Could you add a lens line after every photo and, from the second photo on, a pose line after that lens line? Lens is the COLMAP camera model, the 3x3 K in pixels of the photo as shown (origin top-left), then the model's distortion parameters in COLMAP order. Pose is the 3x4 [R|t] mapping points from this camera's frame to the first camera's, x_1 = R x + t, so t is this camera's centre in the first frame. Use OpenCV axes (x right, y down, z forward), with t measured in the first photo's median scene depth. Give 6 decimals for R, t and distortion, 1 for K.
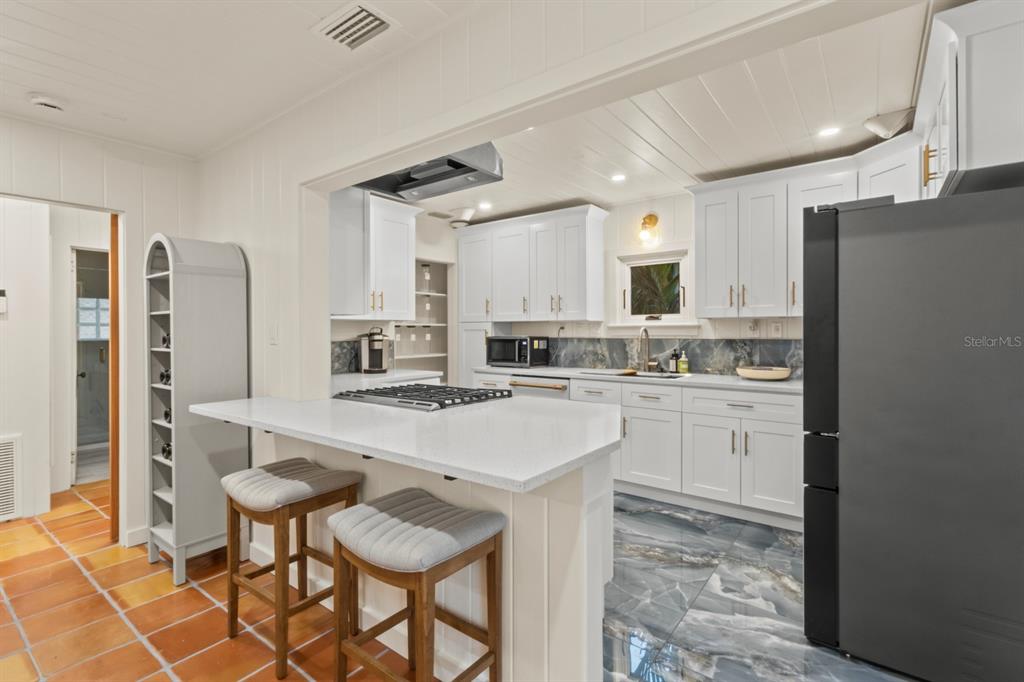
lens RADIAL K [[476.0, 0, 510.0], [0, 476.0, 335.3], [0, 0, 1]] dist [0.003064, 0.000397]
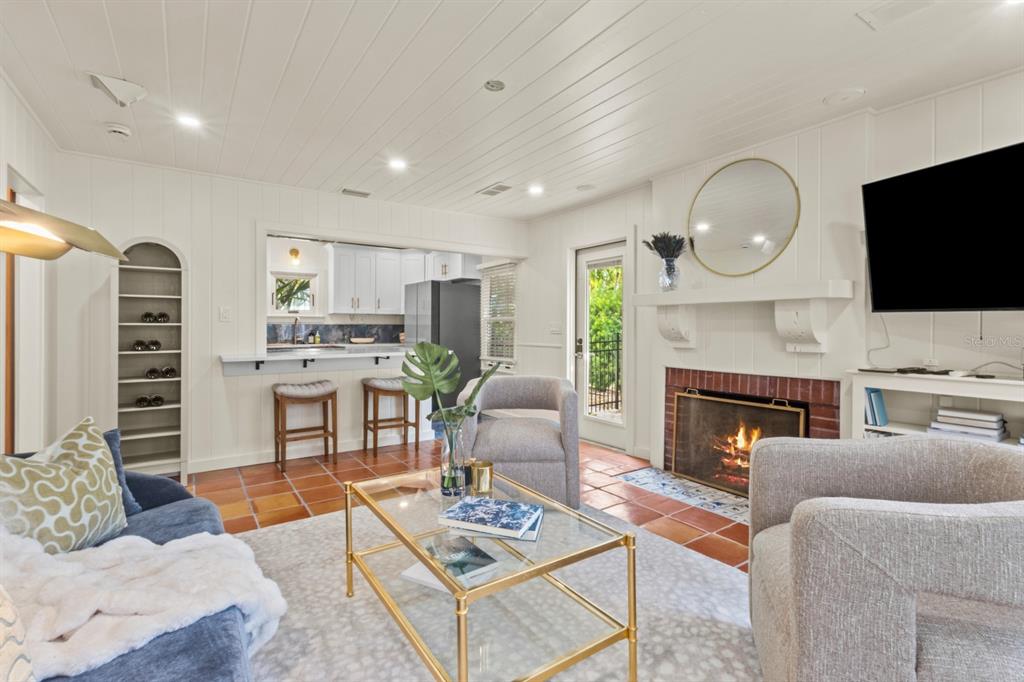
lens RADIAL K [[474.6, 0, 513.5], [0, 474.6, 328.4], [0, 0, 1]] dist [0.000660, 0.000131]
pose [[0.312187, 0.002568, 0.950017, -0.999023], [0.005527, 0.999975, -0.004520, 0.031917], [-0.950005, 0.006662, 0.312165, -0.226285]]
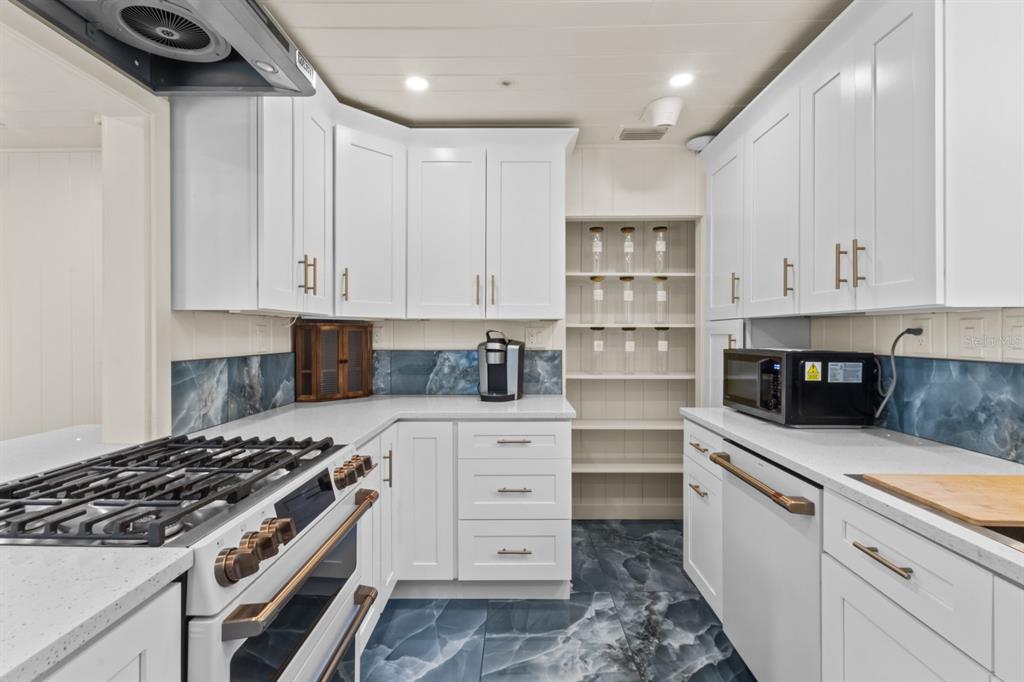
lens RADIAL K [[476.0, 0, 510.0], [0, 476.0, 335.3], [0, 0, 1]] dist [0.003064, 0.000397]
pose [[0.595530, 0.004595, -0.803320, 0.241211], [-0.007659, 0.999971, 0.000043, -0.010189], [0.803296, 0.006127, 0.595548, 0.582524]]
